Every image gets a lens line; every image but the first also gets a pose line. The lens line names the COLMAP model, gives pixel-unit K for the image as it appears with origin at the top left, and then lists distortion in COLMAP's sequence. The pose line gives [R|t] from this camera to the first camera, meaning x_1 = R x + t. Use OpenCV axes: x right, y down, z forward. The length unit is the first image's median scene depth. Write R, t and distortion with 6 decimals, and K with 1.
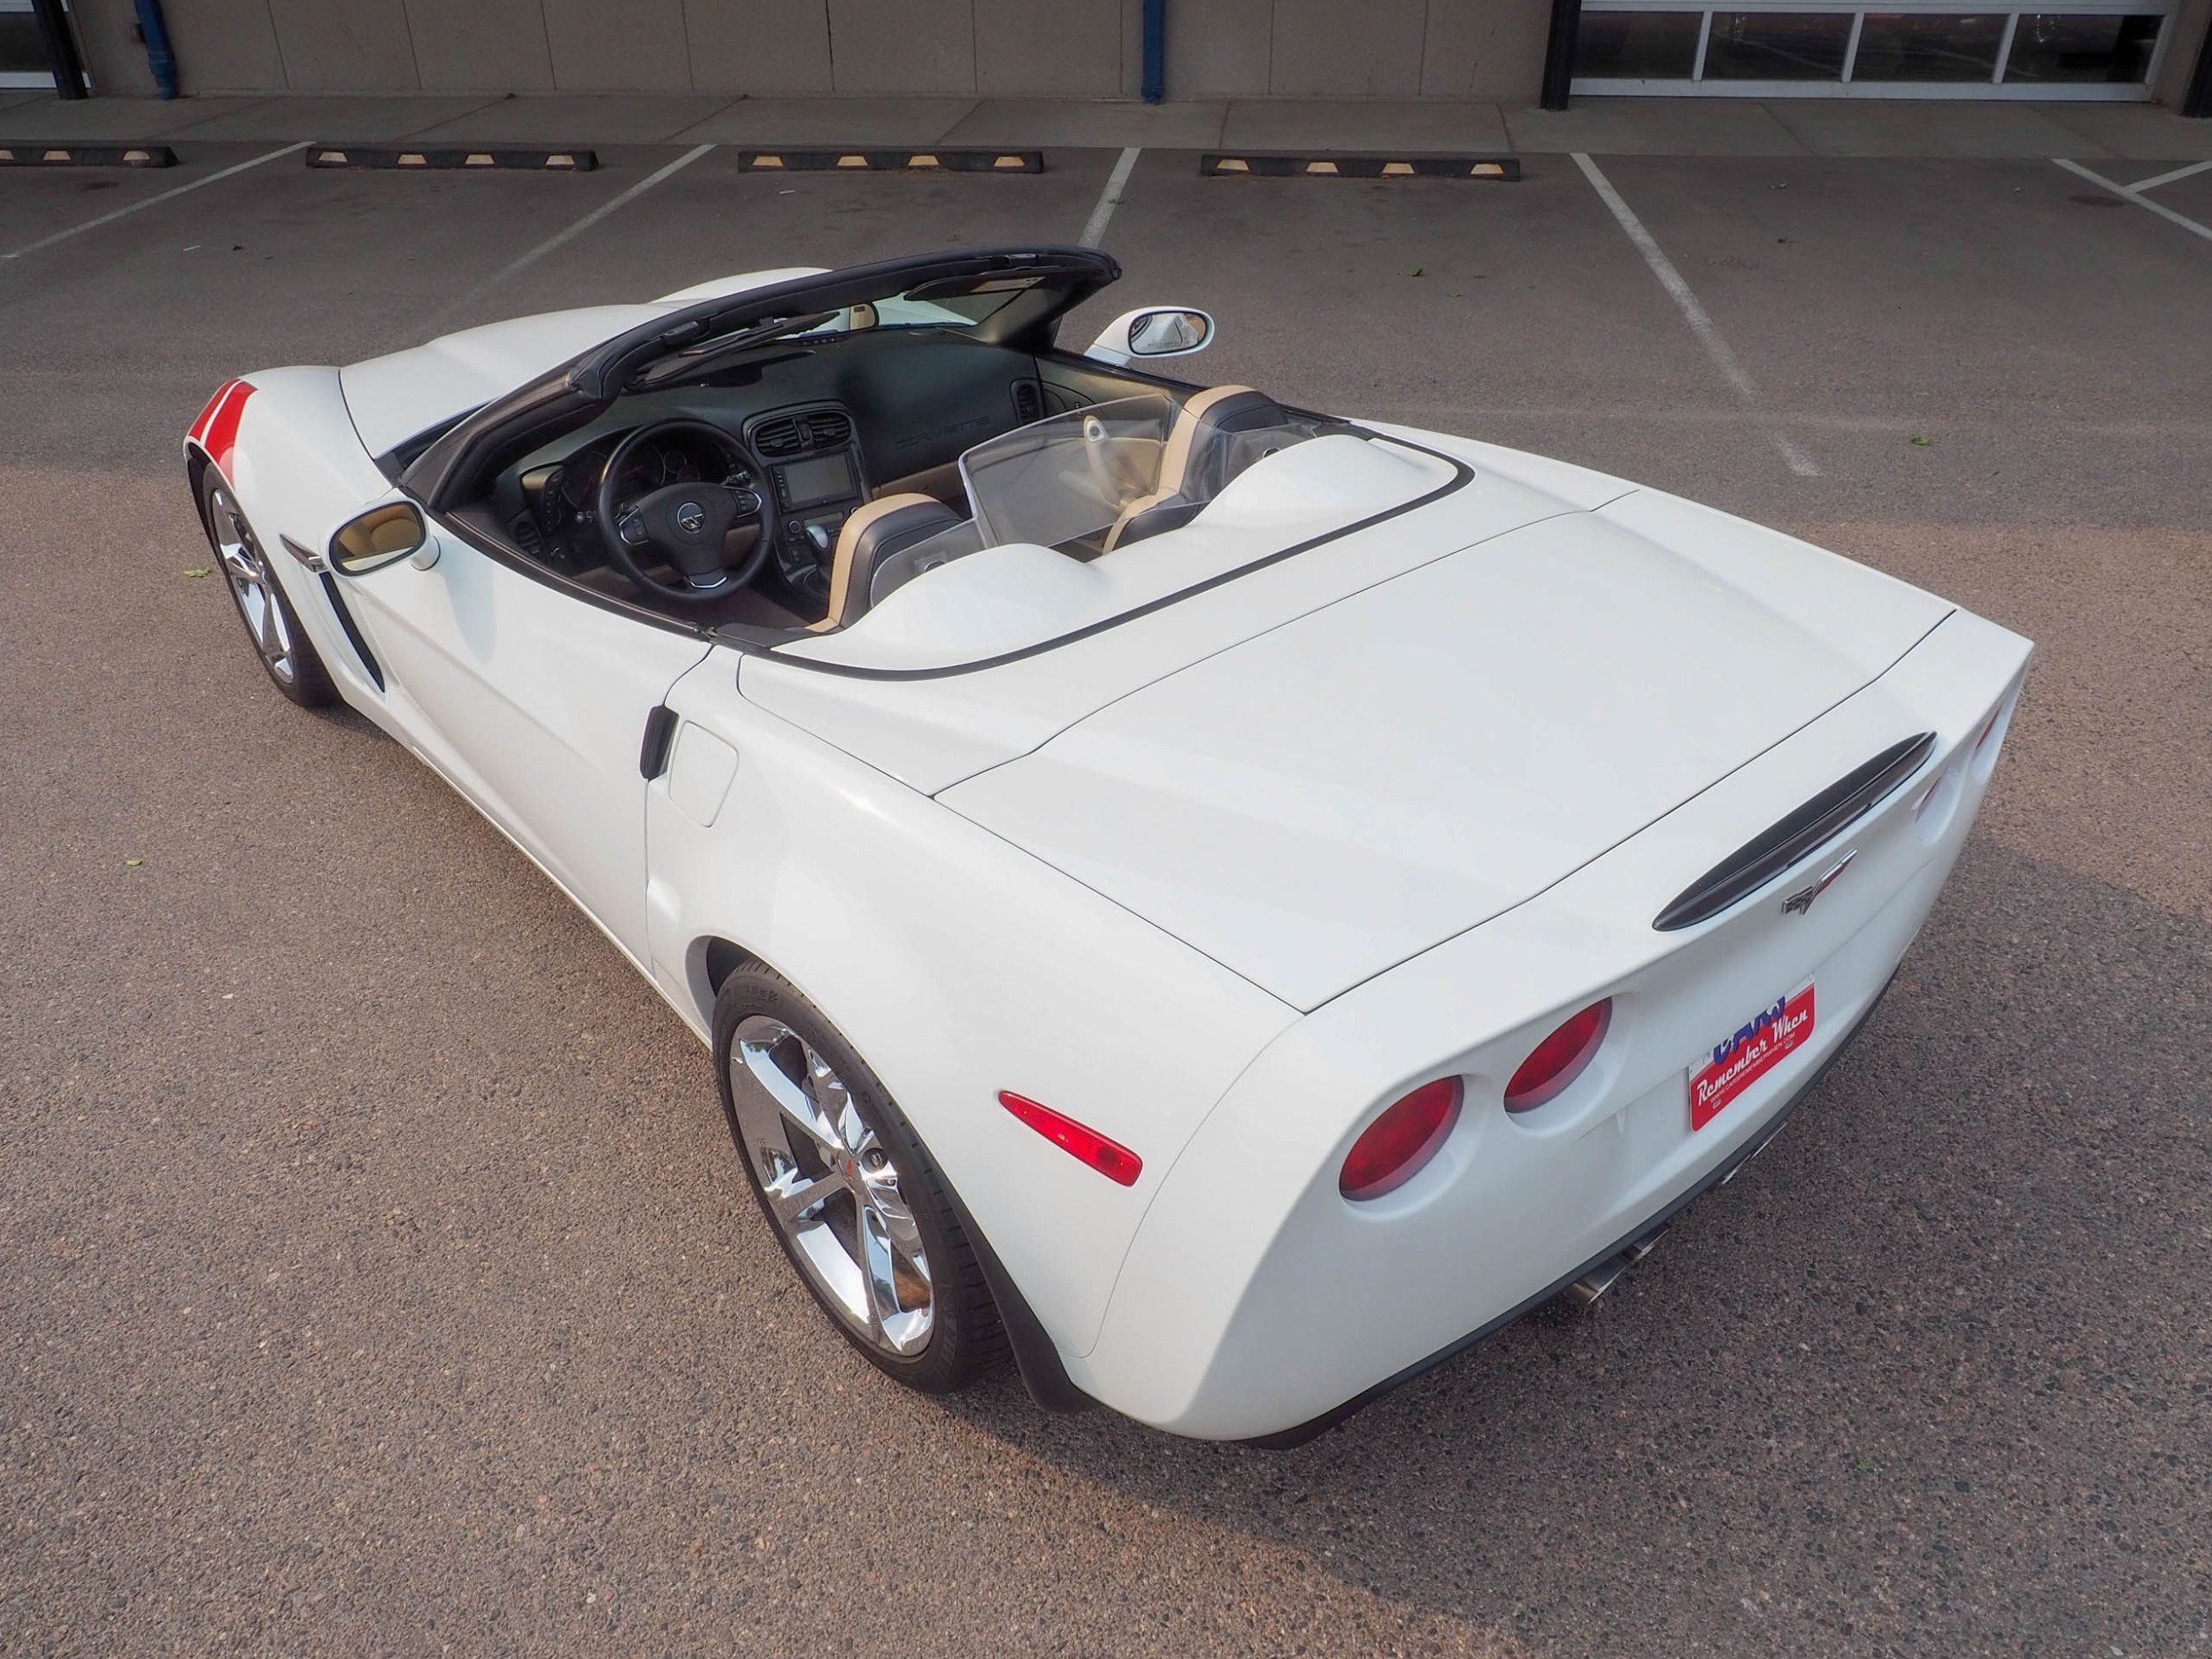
lens RADIAL K [[1614.8, 0, 1107.2], [0, 1614.8, 831.3], [0, 0, 1]] dist [-0.004266, -0.002255]
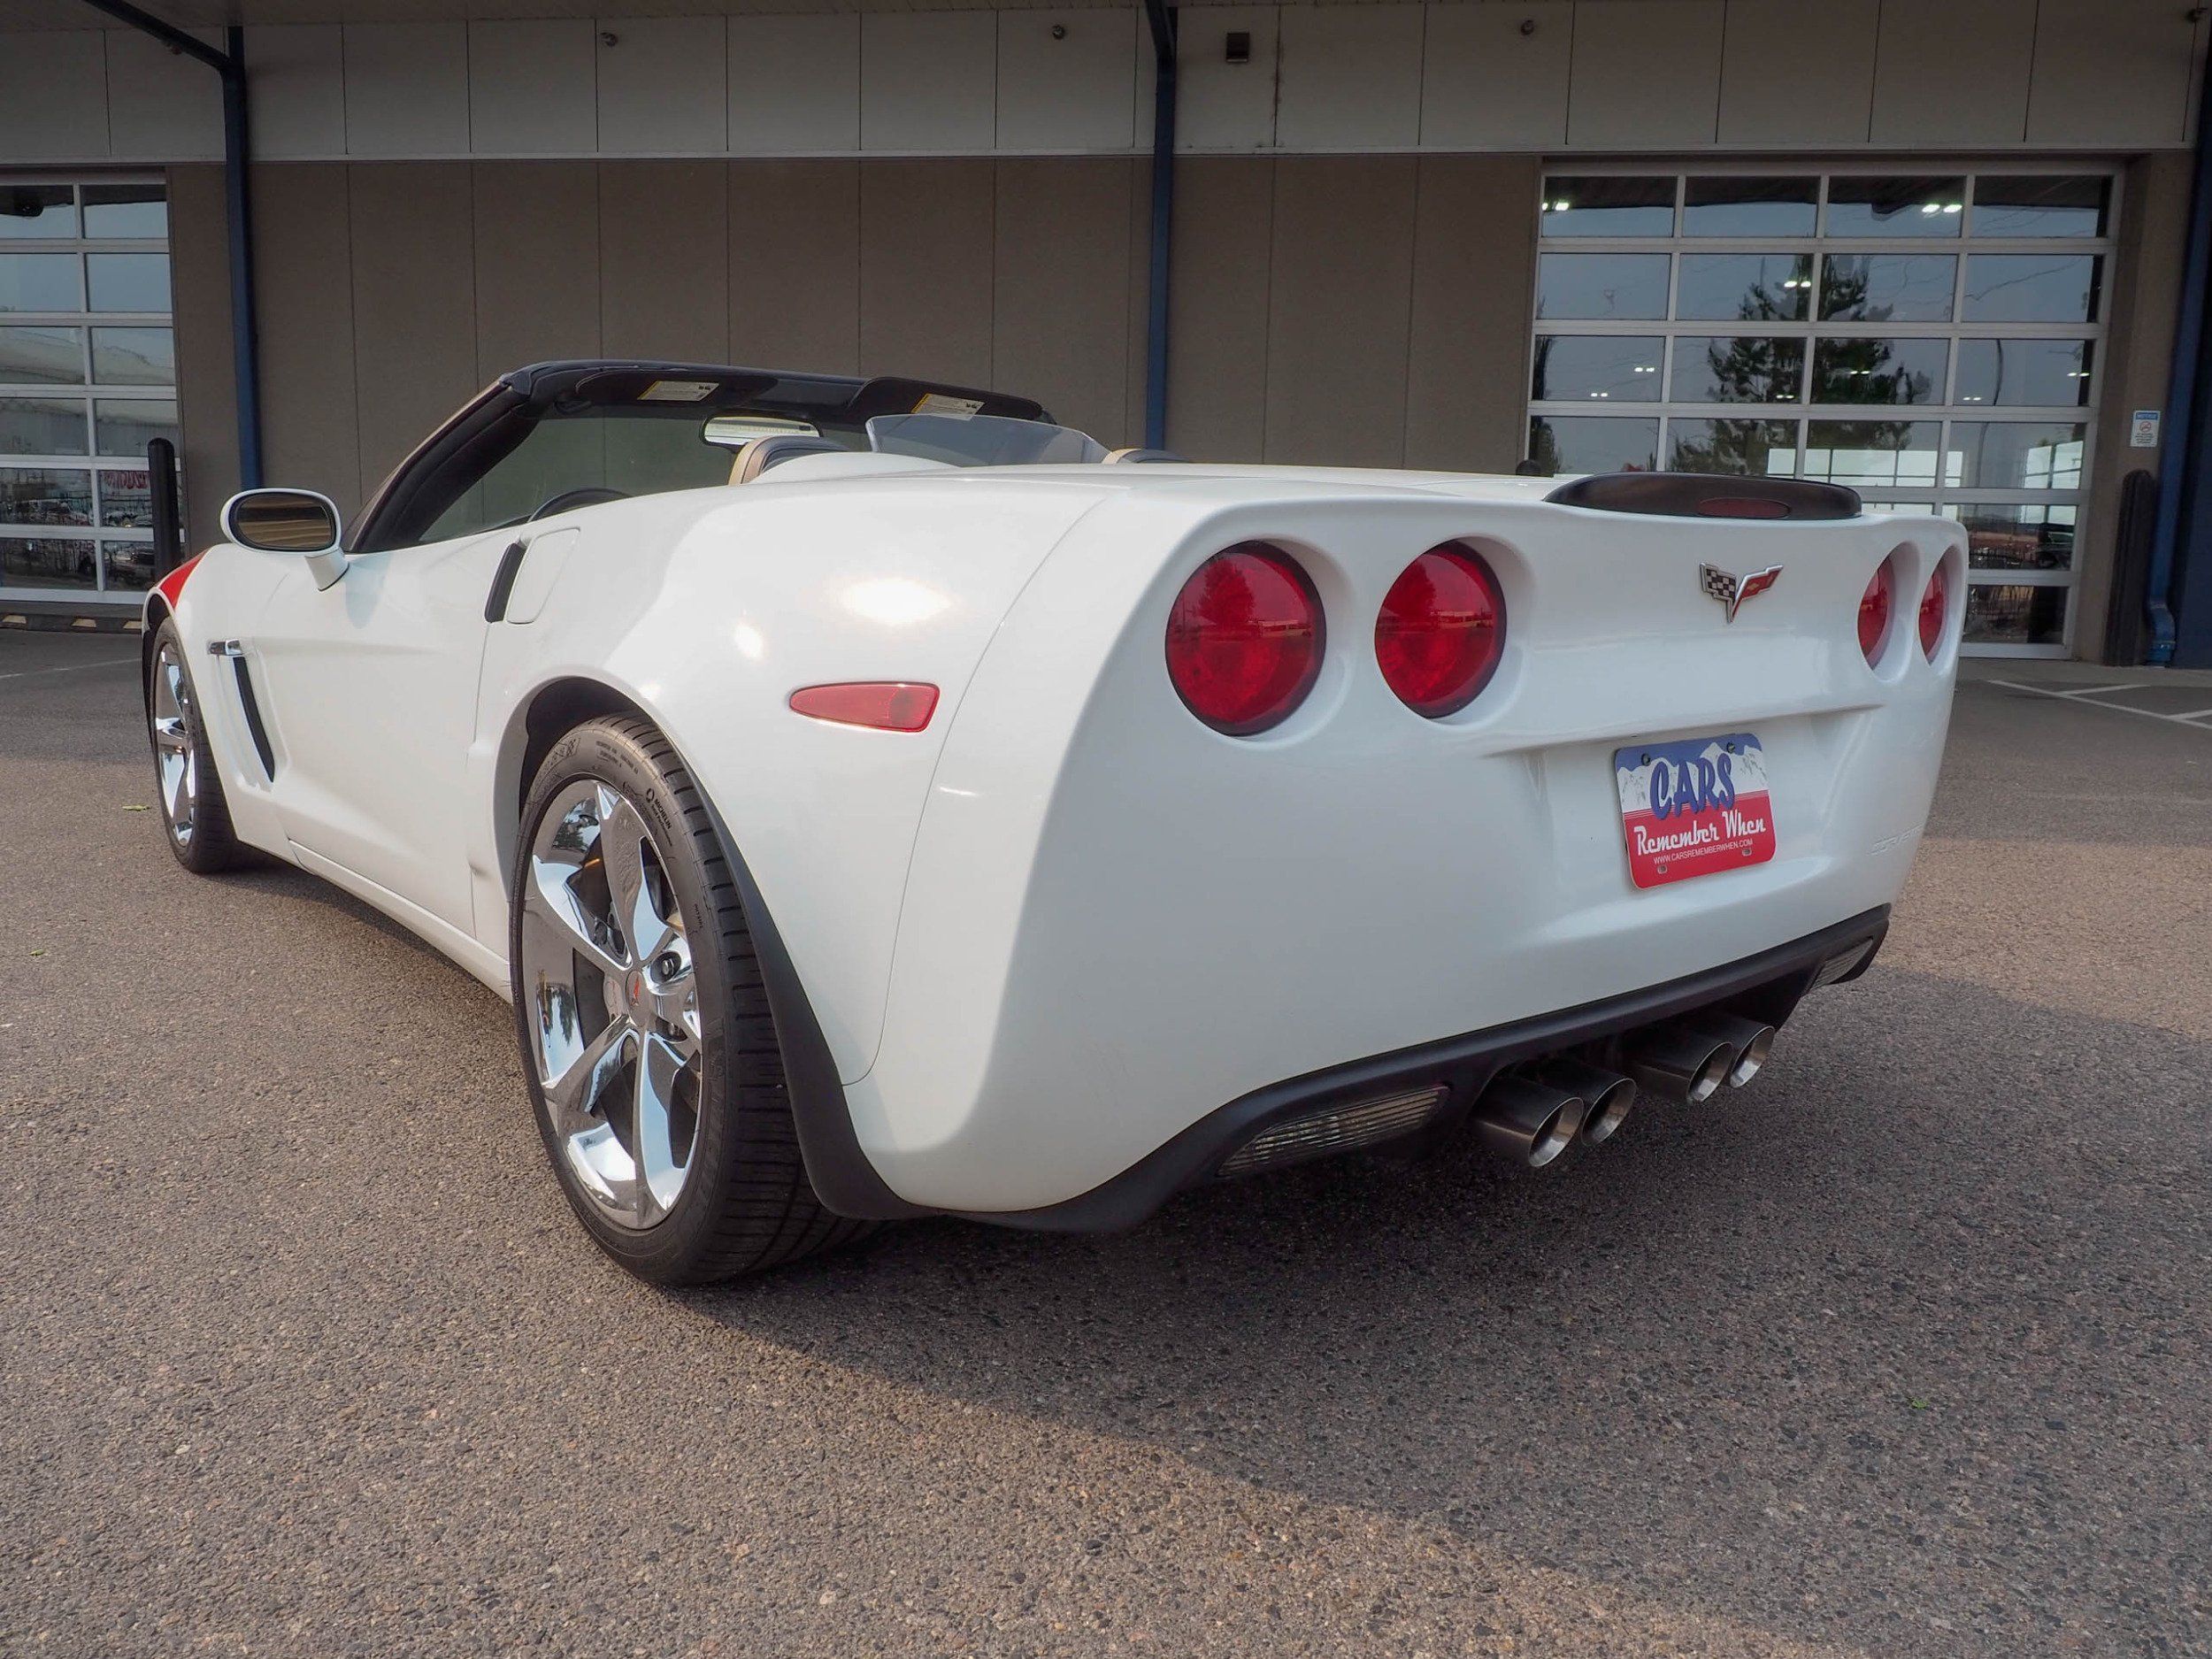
lens RADIAL K [[1620.1, 0, 1101.6], [0, 1620.1, 806.8], [0, 0, 1]] dist [-0.007720, 0.001527]
pose [[0.999313, 0.032685, -0.017493, 0.094802], [-0.036944, 0.917216, -0.396674, 0.458856], [0.003080, 0.397047, 0.917793, 0.201971]]
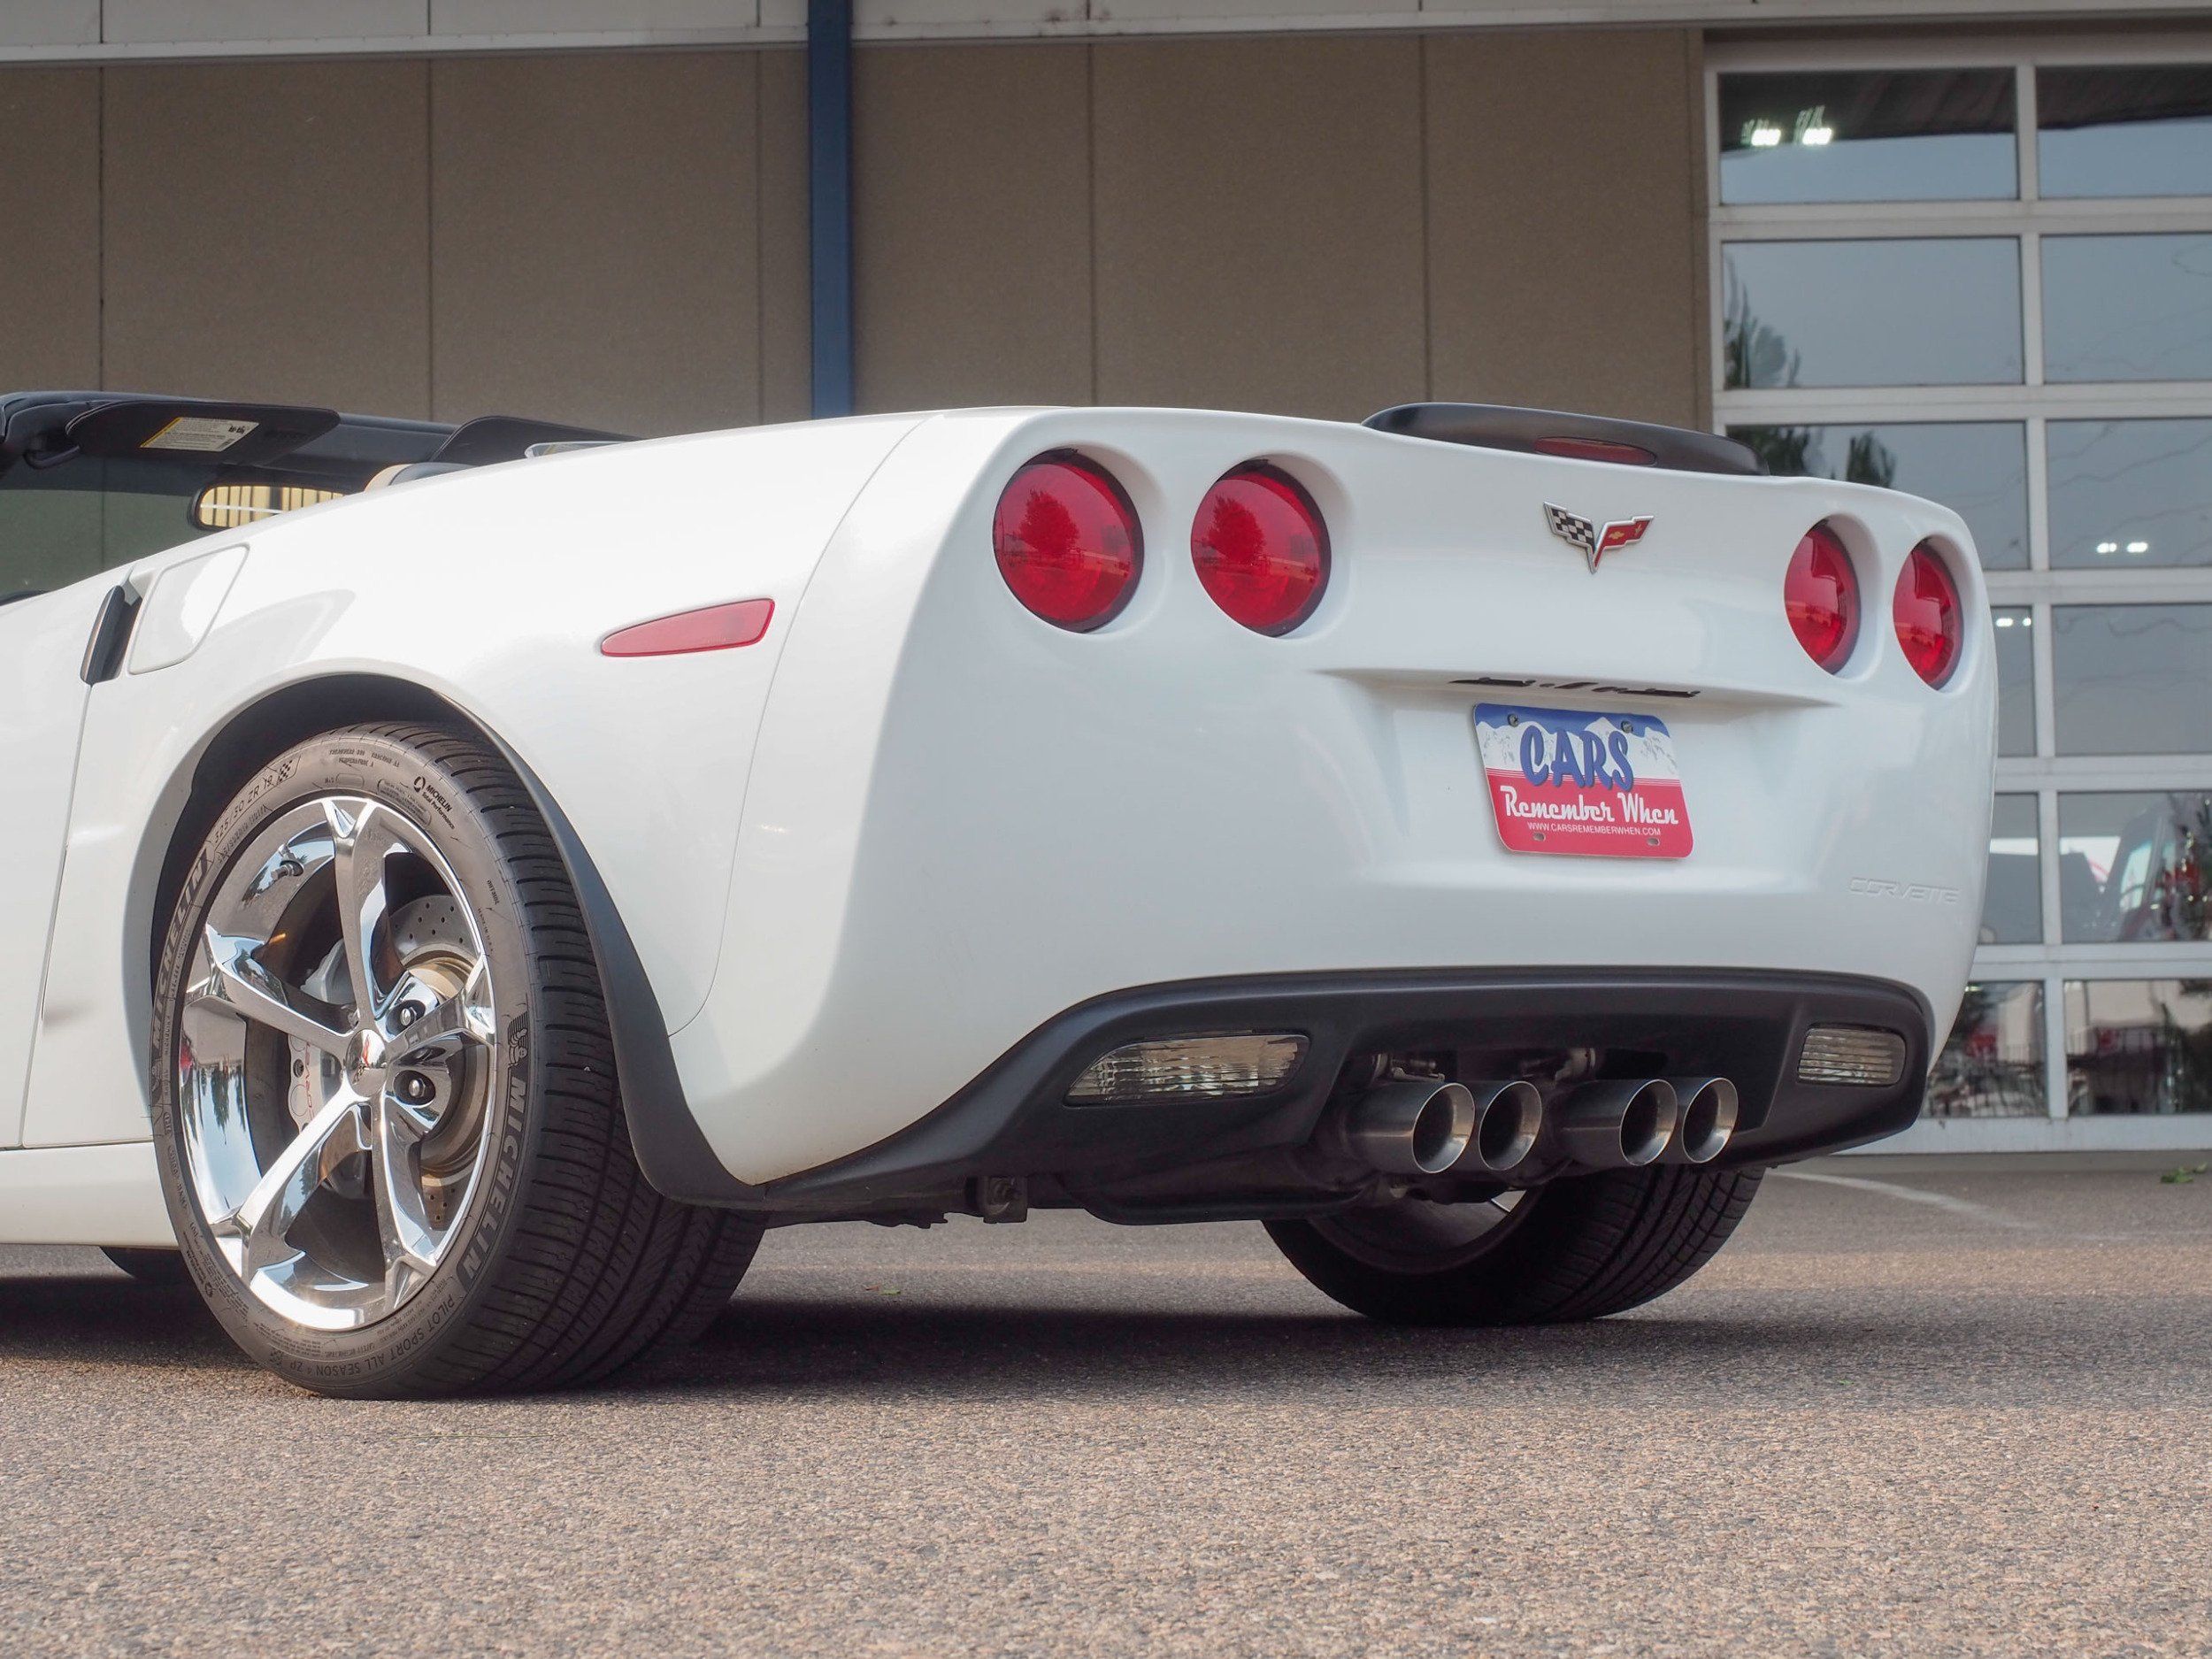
lens RADIAL K [[5095.2, 0, 1112.0], [0, 5095.2, 762.8], [0, 0, 1]] dist [0.032139, -0.259792]
pose [[0.997285, -0.003462, 0.073561, 0.000468], [0.047050, 0.798395, -0.600292, 1.492071], [-0.056652, 0.602123, 0.796391, -0.874750]]
